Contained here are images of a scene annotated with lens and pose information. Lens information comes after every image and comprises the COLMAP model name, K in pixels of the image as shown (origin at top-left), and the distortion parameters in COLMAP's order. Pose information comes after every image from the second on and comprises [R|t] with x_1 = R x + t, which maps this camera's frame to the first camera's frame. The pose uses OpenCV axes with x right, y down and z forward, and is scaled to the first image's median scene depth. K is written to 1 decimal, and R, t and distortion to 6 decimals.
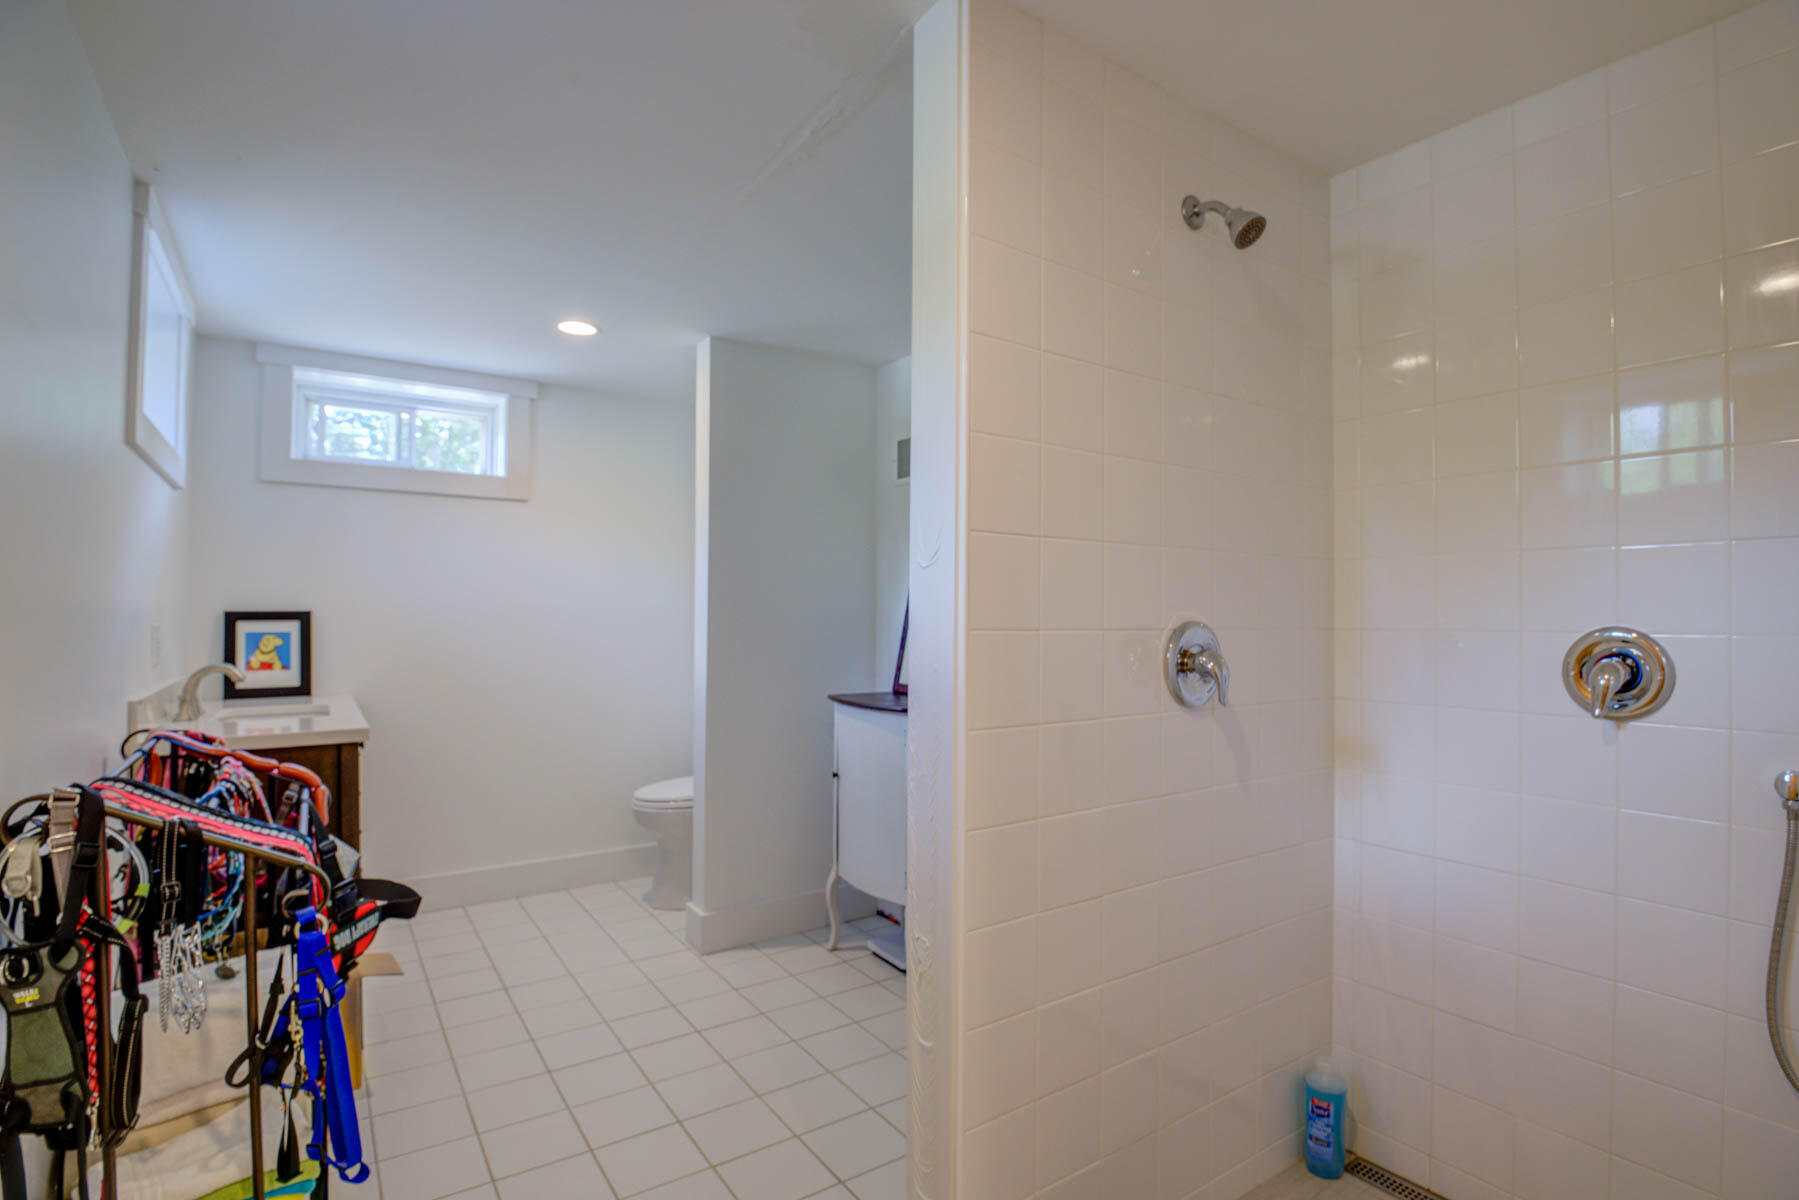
lens RADIAL K [[878.9, 0, 916.3], [0, 878.9, 601.2], [0, 0, 1]] dist [-0.031782, -0.002147]
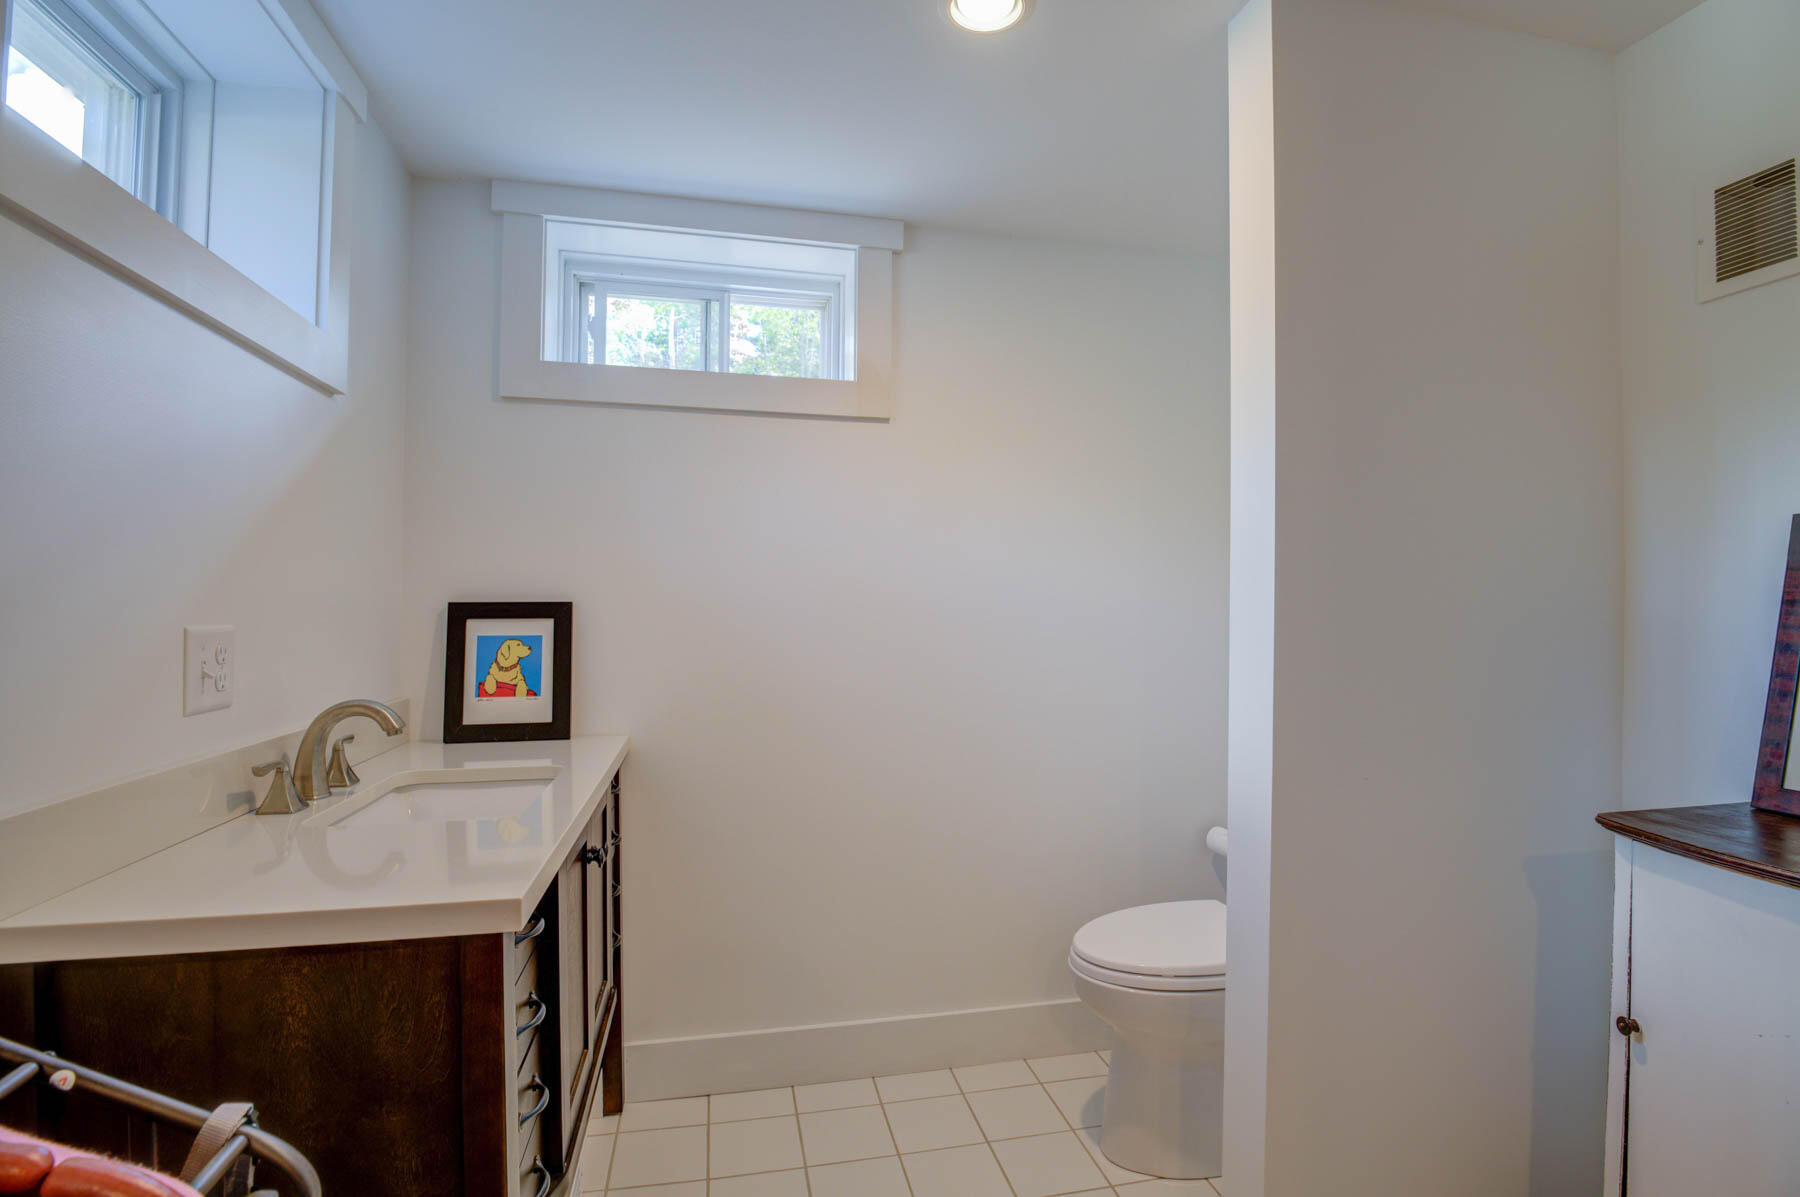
lens RADIAL K [[879.3, 0, 899.8], [0, 879.3, 589.7], [0, 0, 1]] dist [-0.031782, -0.002147]
pose [[0.921067, -0.005903, -0.389360, -0.243057], [0.002793, 0.999960, -0.008552, 0.008480], [0.389395, 0.006789, 0.921046, 0.531074]]
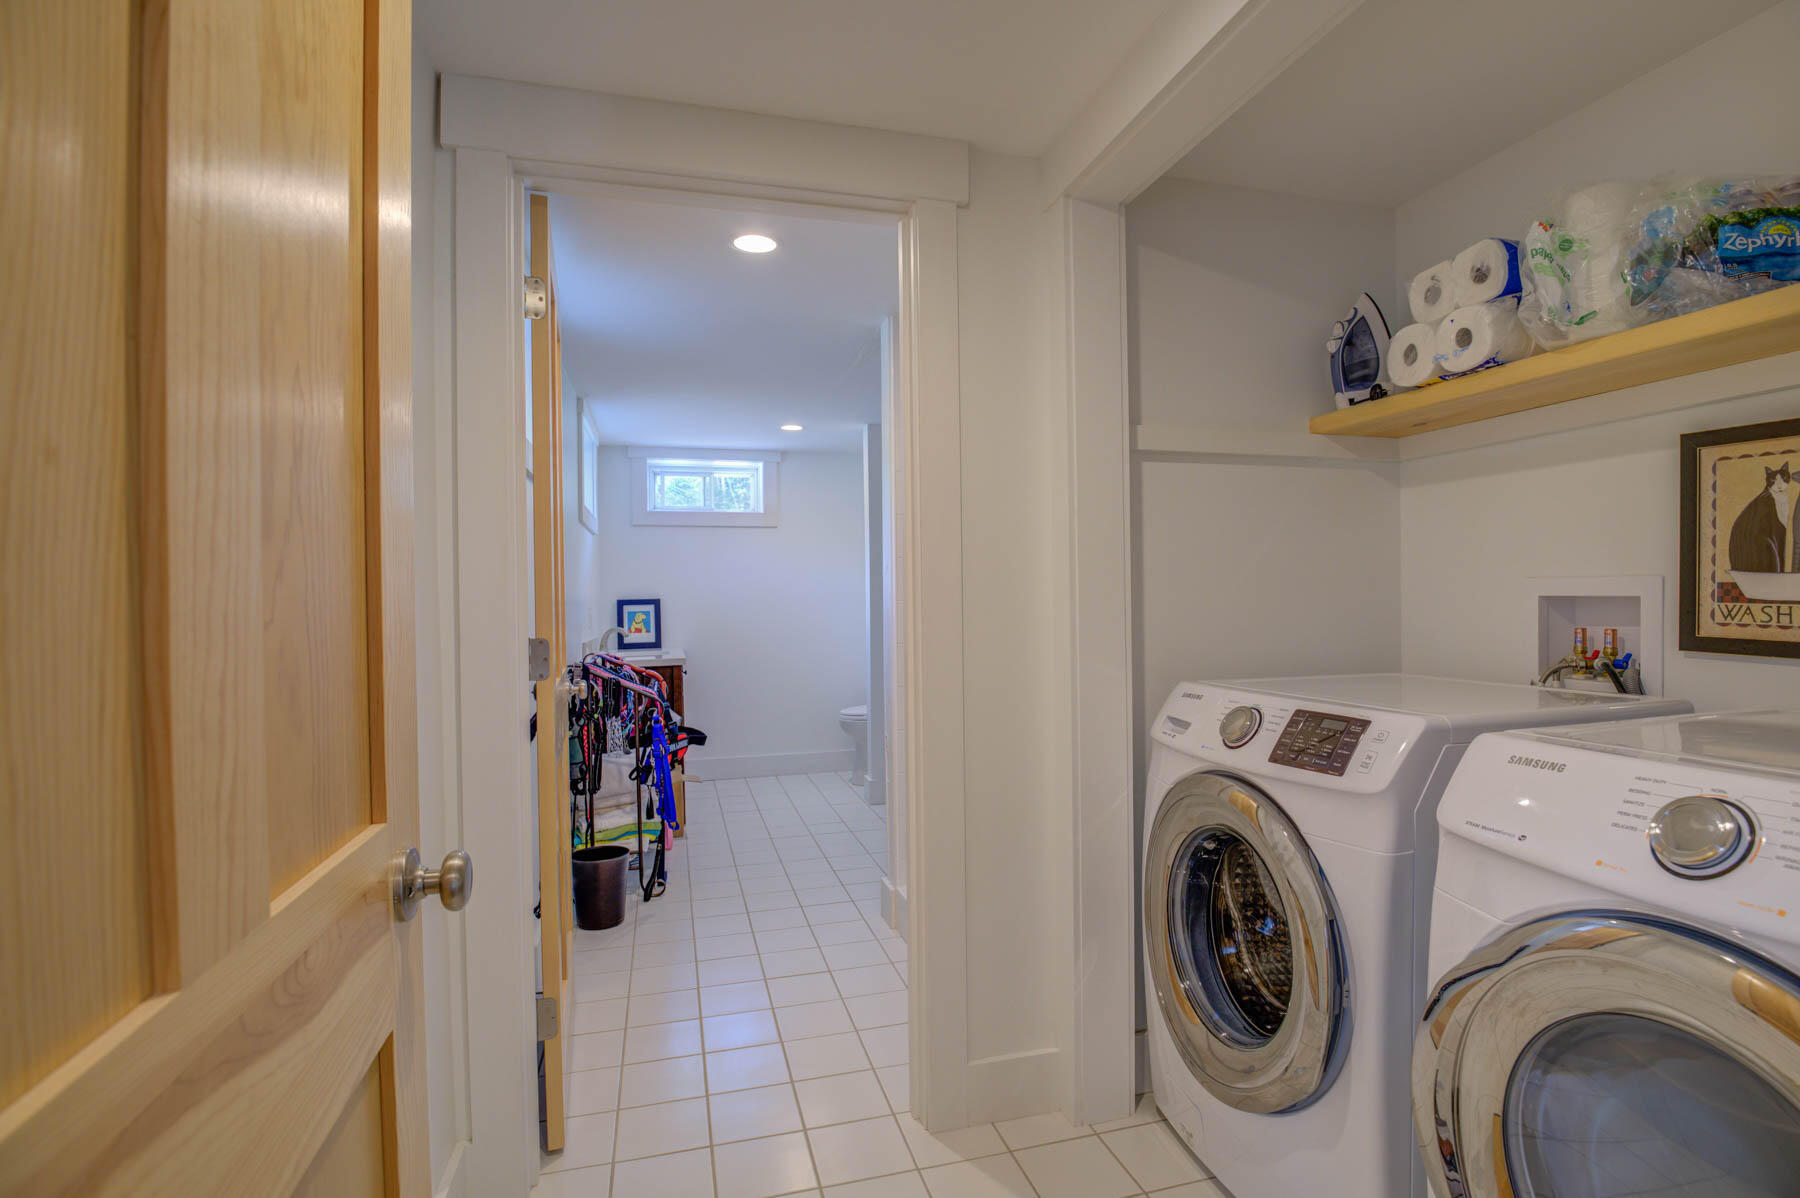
lens RADIAL K [[879.3, 0, 915.4], [0, 879.3, 599.9], [0, 0, 1]] dist [-0.031782, -0.002147]
pose [[0.944159, -0.016655, -0.329068, 0.373771], [0.022951, 0.999620, 0.015255, -0.001387], [0.328689, -0.021955, 0.944183, -0.507405]]
